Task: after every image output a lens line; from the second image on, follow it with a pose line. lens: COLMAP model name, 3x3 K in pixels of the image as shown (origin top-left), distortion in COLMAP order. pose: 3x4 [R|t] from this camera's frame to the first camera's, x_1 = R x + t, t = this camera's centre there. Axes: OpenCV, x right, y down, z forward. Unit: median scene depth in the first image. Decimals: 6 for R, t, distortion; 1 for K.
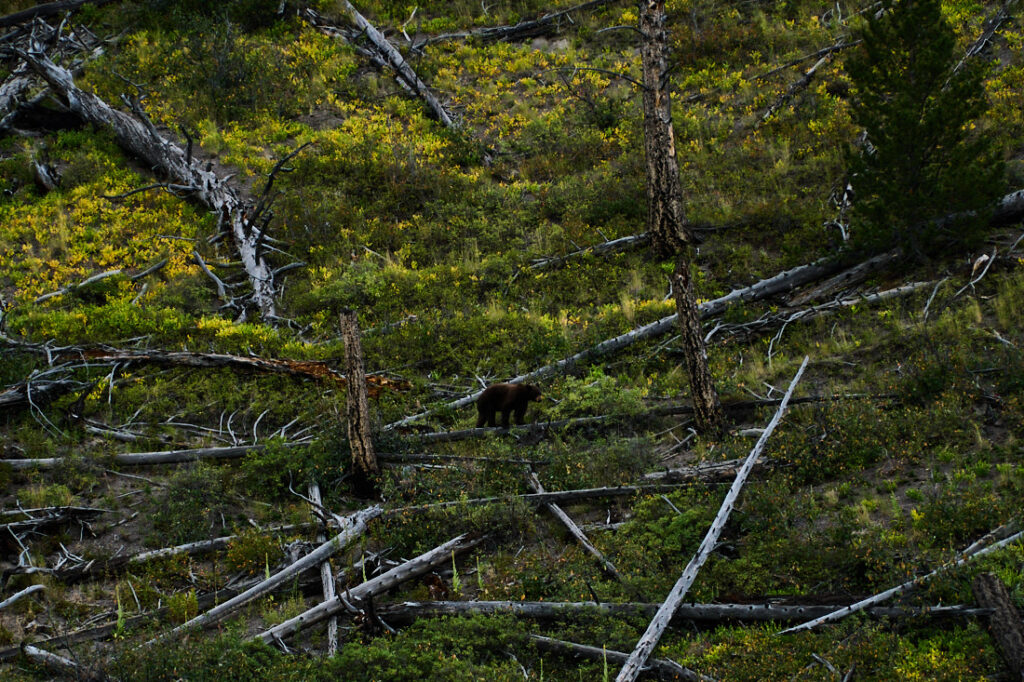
lens RADIAL K [[4413.3, 0, 512.0], [0, 4413.3, 341.0], [0, 0, 1]] dist [0.019408, 0.000000]
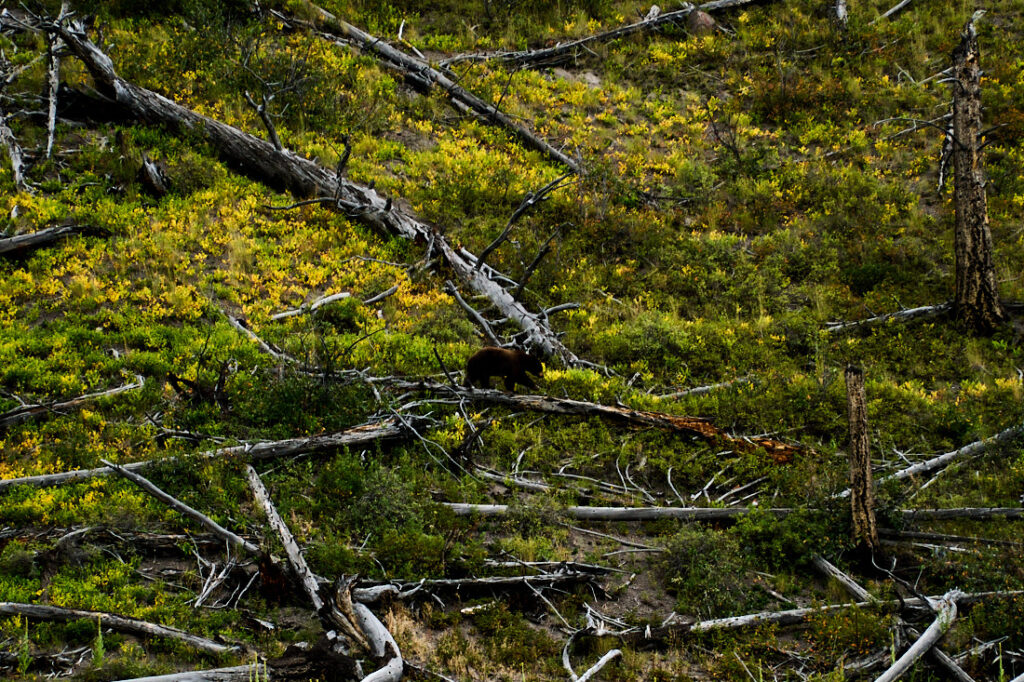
lens RADIAL K [[4896.4, 0, 512.0], [0, 4896.4, 341.1], [0, 0, 1]] dist [0.007221, 0.000000]
pose [[0.969962, 0.084756, 0.228015, -0.292255], [-0.081848, 0.996398, -0.022197, 0.013413], [-0.229074, 0.002867, 0.973405, 0.027205]]
